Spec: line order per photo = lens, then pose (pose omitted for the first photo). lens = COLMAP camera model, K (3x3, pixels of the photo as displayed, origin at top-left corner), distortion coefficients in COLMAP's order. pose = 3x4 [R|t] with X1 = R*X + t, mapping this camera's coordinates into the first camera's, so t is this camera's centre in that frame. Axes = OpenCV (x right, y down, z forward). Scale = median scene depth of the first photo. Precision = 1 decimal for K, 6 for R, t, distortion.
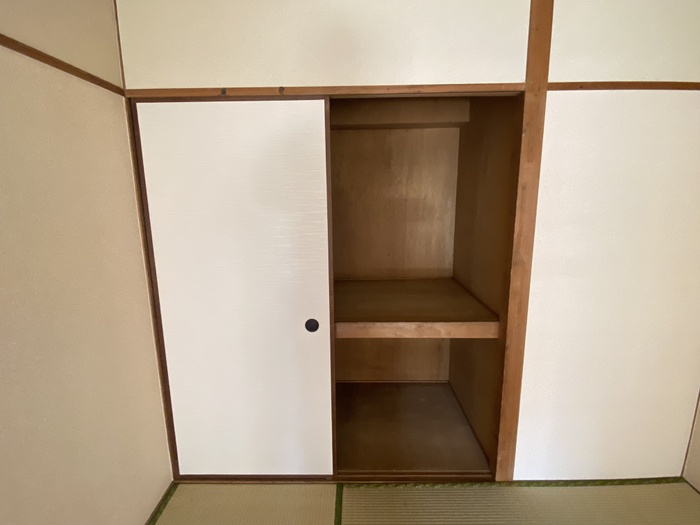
lens RADIAL K [[334.3, 0, 350.0], [0, 334.3, 262.5], [0, 0, 1]] dist [0.002123, 0.000040]
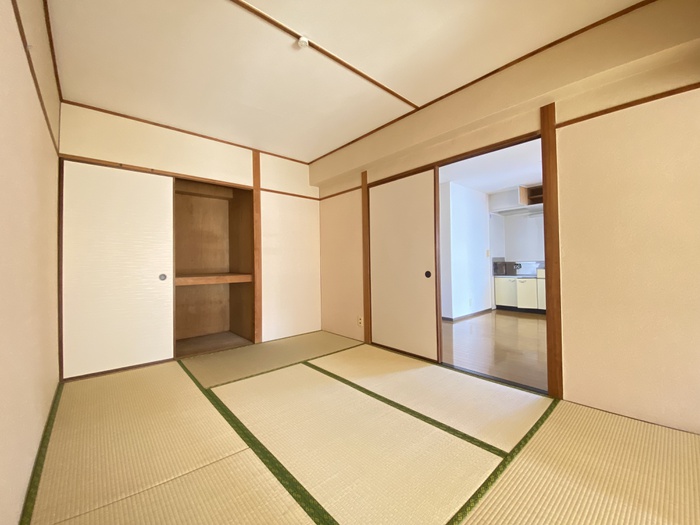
lens RADIAL K [[286.0, 0, 350.0], [0, 286.0, 262.5], [0, 0, 1]] dist [-0.000269, -0.011236]
pose [[0.744553, 0.011126, 0.667470, -0.405063], [0.124247, 0.980081, -0.154933, 0.481716], [-0.655899, 0.198287, 0.728340, -0.988812]]
